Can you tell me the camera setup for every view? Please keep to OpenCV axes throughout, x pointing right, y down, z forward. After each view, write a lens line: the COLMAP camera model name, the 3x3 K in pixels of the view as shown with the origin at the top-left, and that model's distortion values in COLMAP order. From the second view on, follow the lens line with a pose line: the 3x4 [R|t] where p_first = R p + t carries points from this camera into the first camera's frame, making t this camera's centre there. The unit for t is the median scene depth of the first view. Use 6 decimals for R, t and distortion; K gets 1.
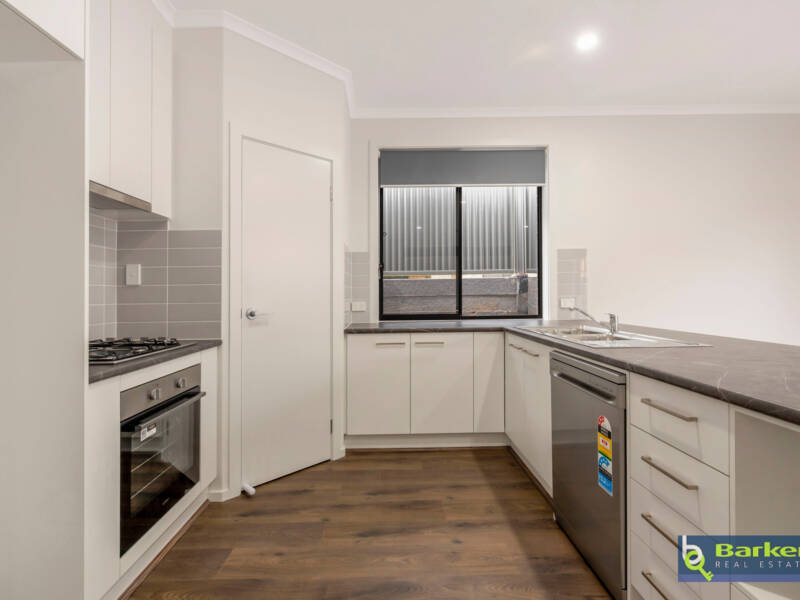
lens RADIAL K [[395.1, 0, 394.0], [0, 395.1, 295.4], [0, 0, 1]] dist [-0.000478, 0.000014]
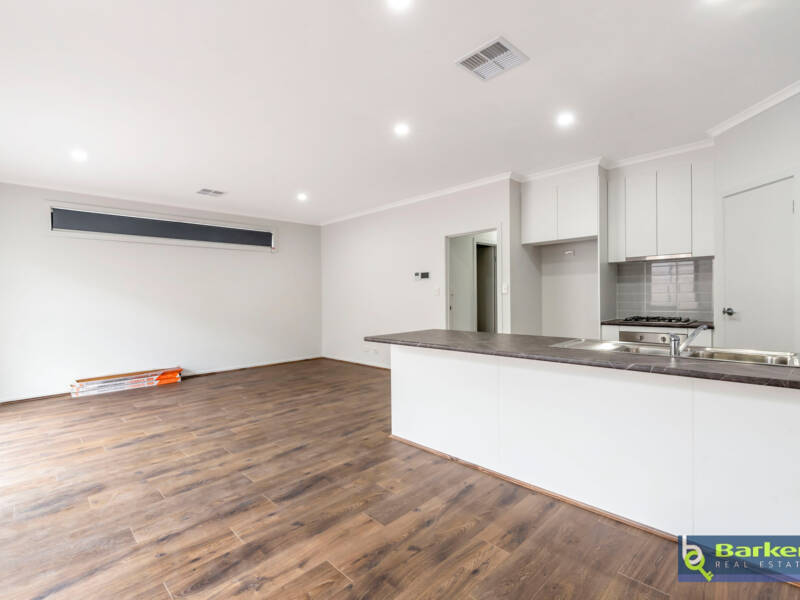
lens RADIAL K [[385.3, 0, 390.9], [0, 385.3, 299.5], [0, 0, 1]] dist [0.000673, -0.000648]
pose [[-0.721677, 0.032479, -0.691468, 1.333854], [0.025512, 0.999468, 0.020319, -0.054768], [0.691760, -0.002977, -0.722122, 0.984605]]
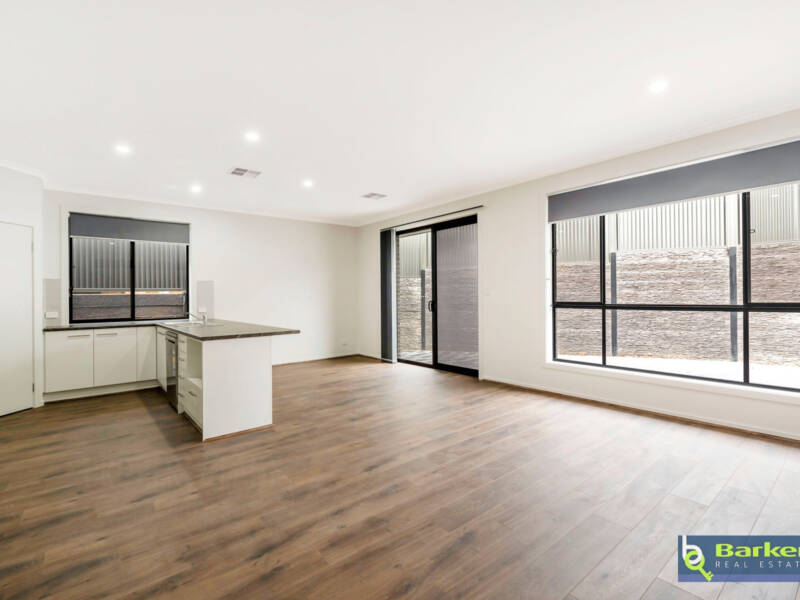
lens RADIAL K [[385.3, 0, 390.9], [0, 385.3, 299.5], [0, 0, 1]] dist [0.000673, -0.000648]
pose [[0.781498, -0.002480, 0.623903, 0.005872], [0.003759, 0.999993, -0.000733, -0.030935], [-0.623897, 0.002918, 0.781501, -1.175048]]
